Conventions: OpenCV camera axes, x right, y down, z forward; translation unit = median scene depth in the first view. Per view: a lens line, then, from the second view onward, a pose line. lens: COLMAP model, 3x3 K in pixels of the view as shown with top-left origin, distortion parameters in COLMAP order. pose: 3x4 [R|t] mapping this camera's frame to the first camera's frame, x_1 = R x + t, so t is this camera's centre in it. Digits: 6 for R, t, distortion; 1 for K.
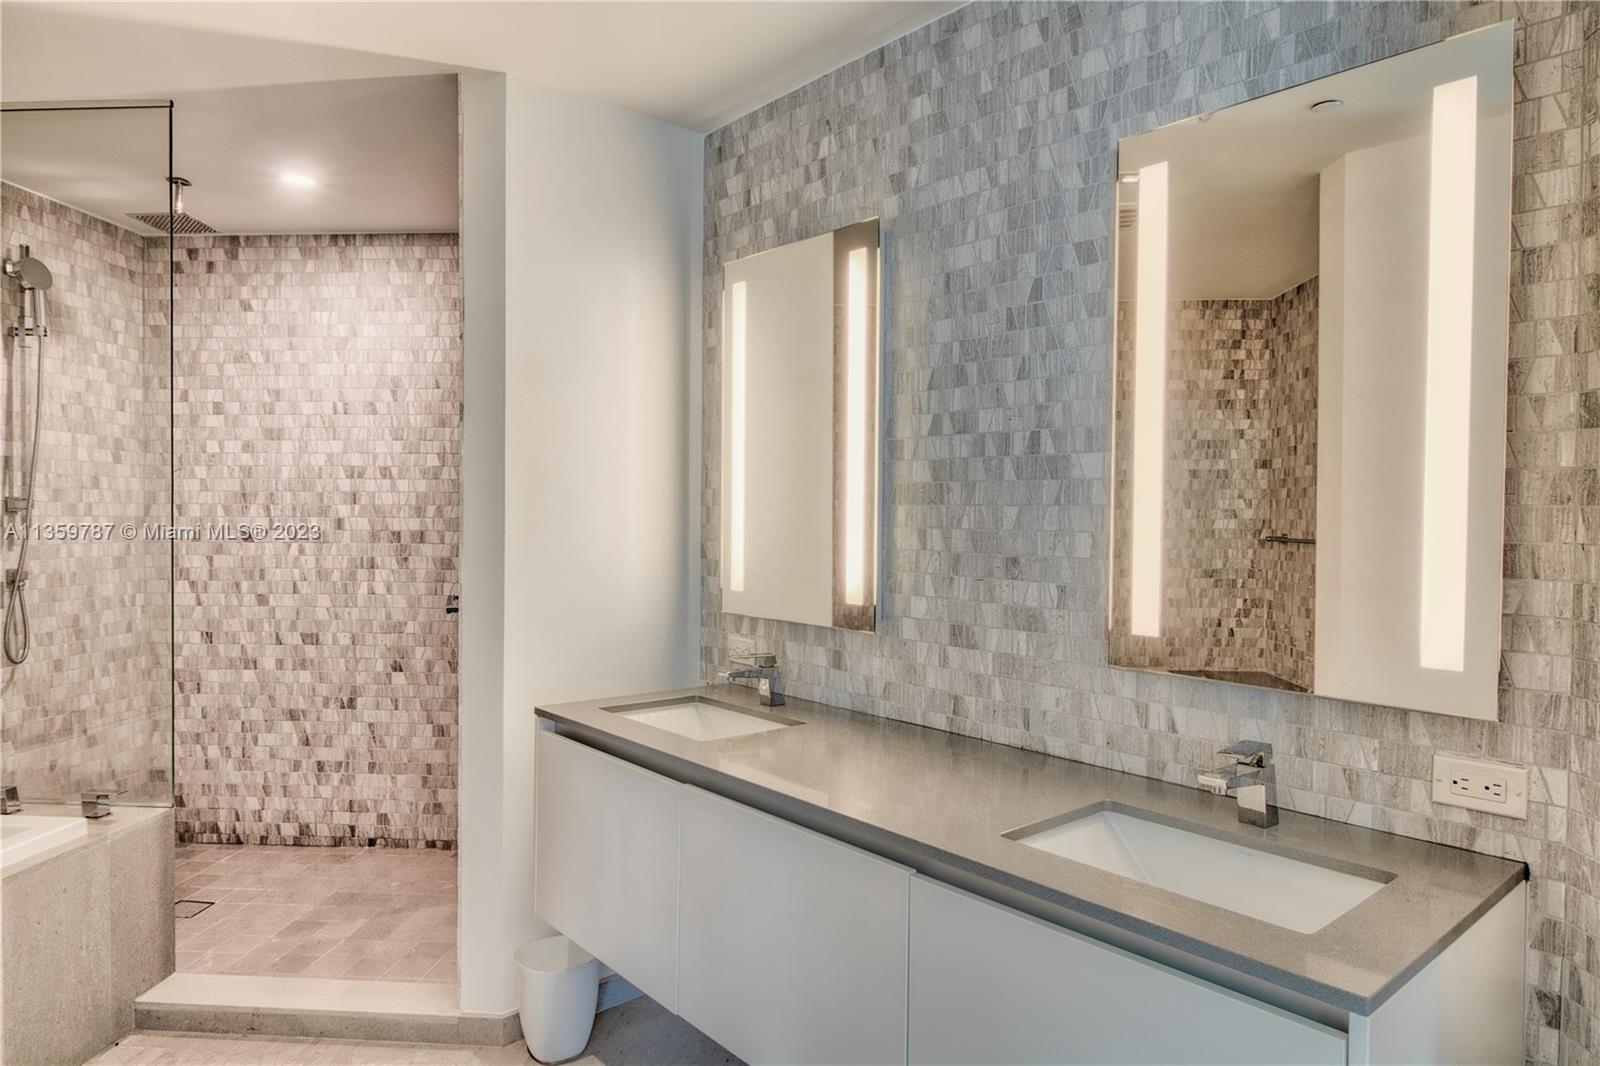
lens RADIAL K [[958.9, 0, 761.5], [0, 958.9, 529.2], [0, 0, 1]] dist [0.003377, -0.003453]
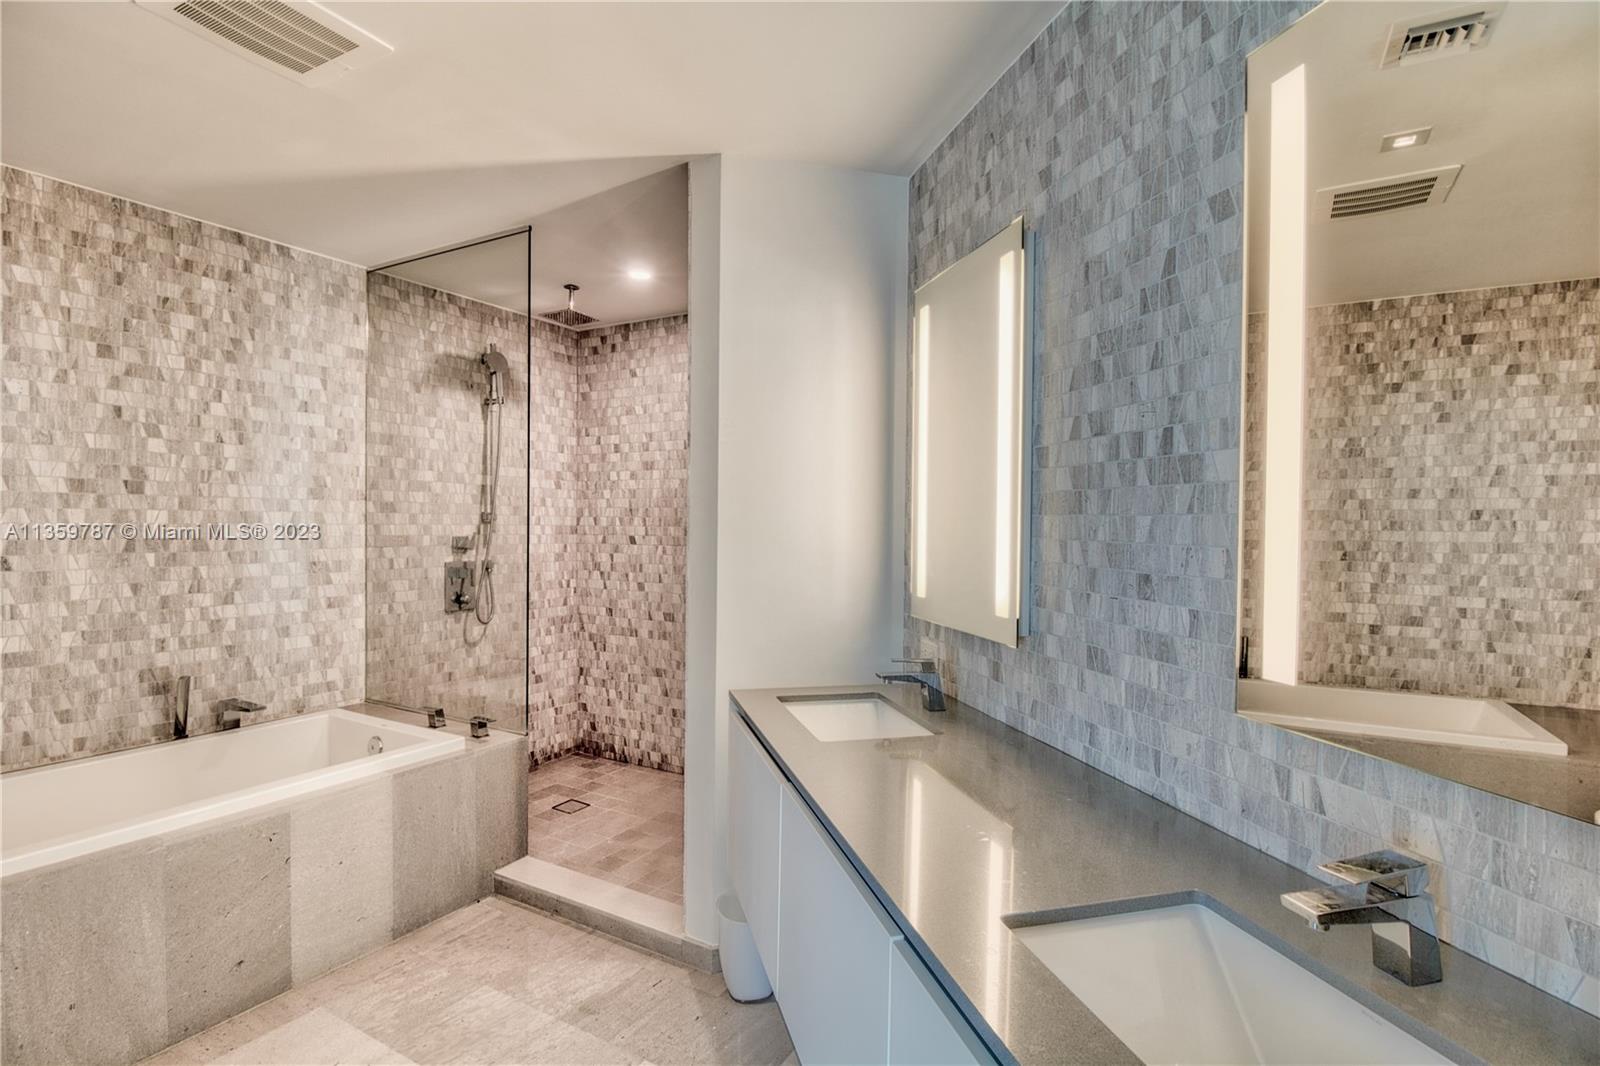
lens RADIAL K [[742.2, 0, 804.1], [0, 742.2, 530.4], [0, 0, 1]] dist [0.006689, -0.016140]
pose [[0.908600, 0.005470, -0.417631, 0.204105], [-0.009213, 0.999933, -0.006946, -0.002359], [0.417566, 0.010159, 0.908590, 0.201175]]
